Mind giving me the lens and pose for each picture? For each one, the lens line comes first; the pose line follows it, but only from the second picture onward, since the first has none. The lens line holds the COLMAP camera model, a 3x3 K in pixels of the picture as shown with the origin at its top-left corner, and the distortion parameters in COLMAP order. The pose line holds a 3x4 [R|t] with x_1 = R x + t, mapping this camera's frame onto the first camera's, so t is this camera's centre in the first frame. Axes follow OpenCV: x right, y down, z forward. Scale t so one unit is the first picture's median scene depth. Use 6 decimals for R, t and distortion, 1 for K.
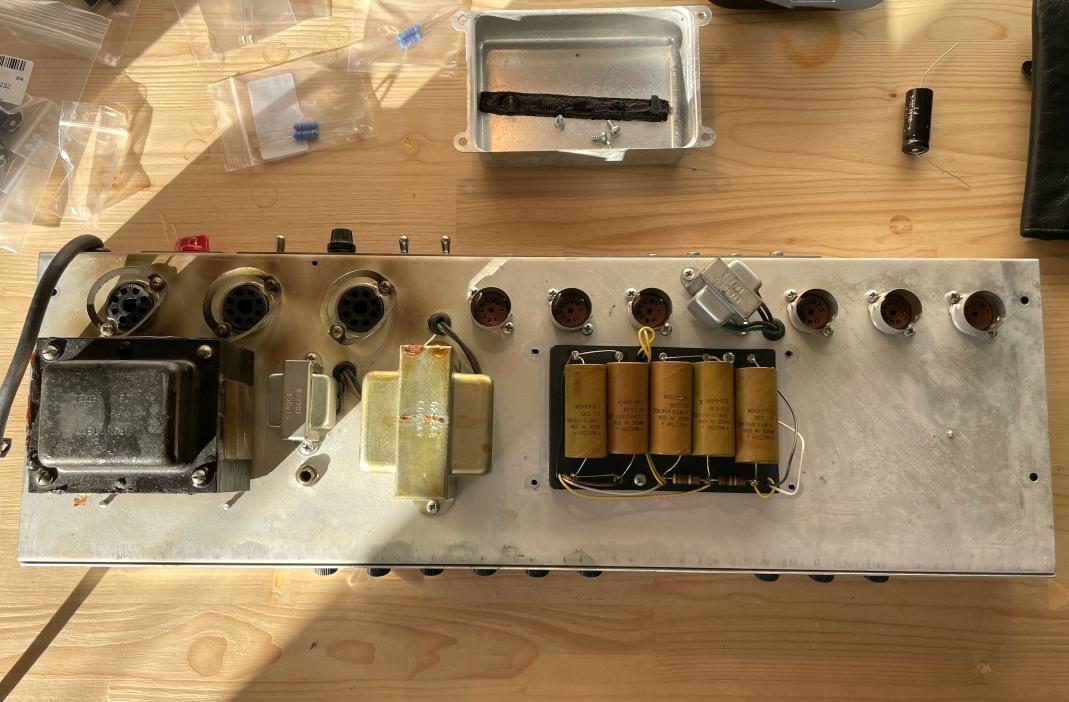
lens RADIAL K [[822.9, 0, 493.2], [0, 822.9, 374.8], [0, 0, 1]] dist [0.009579, -0.001058]
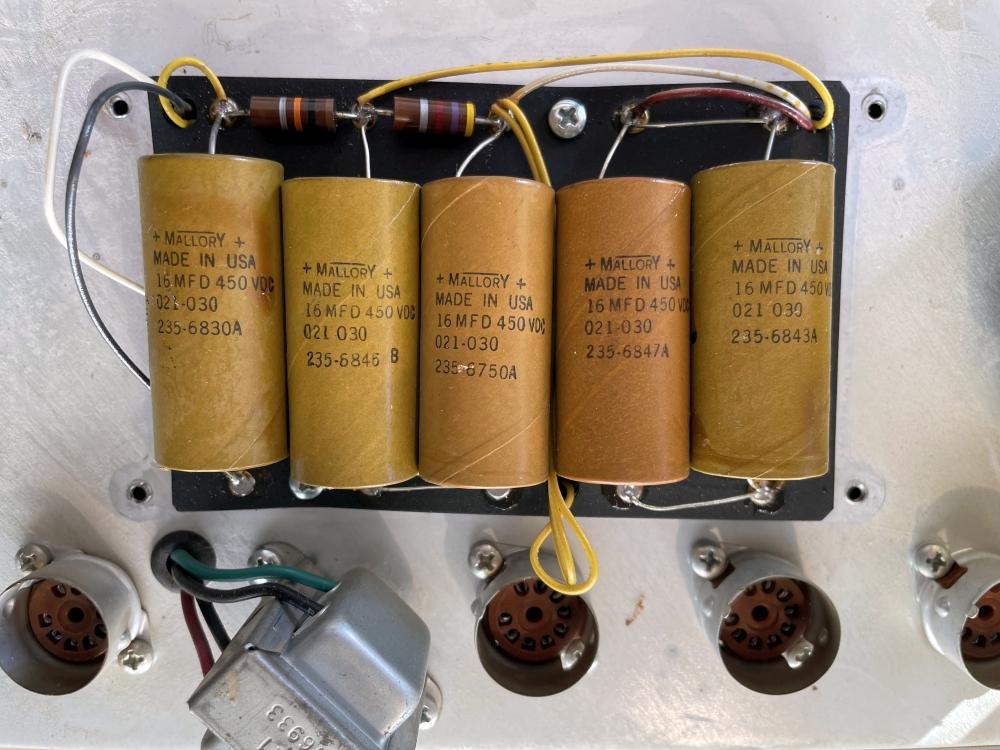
lens RADIAL K [[755.3, 0, 501.2], [0, 755.3, 381.4], [0, 0, 1]] dist [-0.003626, -0.018408]
pose [[-0.999362, 0.009123, 0.034518, 0.197795], [-0.009339, -0.999938, -0.006127, 0.024096], [0.034460, -0.006445, 0.999385, 0.702049]]
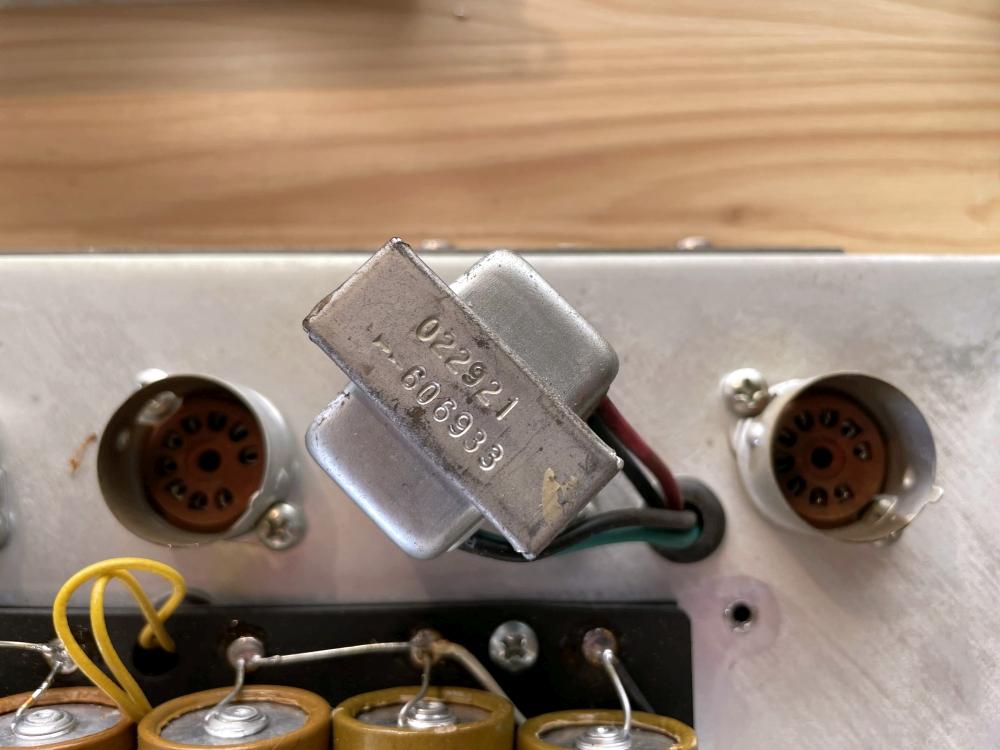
lens RADIAL K [[755.3, 0, 502.9], [0, 755.3, 380.3], [0, 0, 1]] dist [-0.003626, -0.018408]
pose [[0.997771, -0.013147, 0.065428, 0.274368], [0.014381, 0.999727, -0.018419, -0.099783], [-0.065168, 0.019319, 0.997687, 0.781619]]
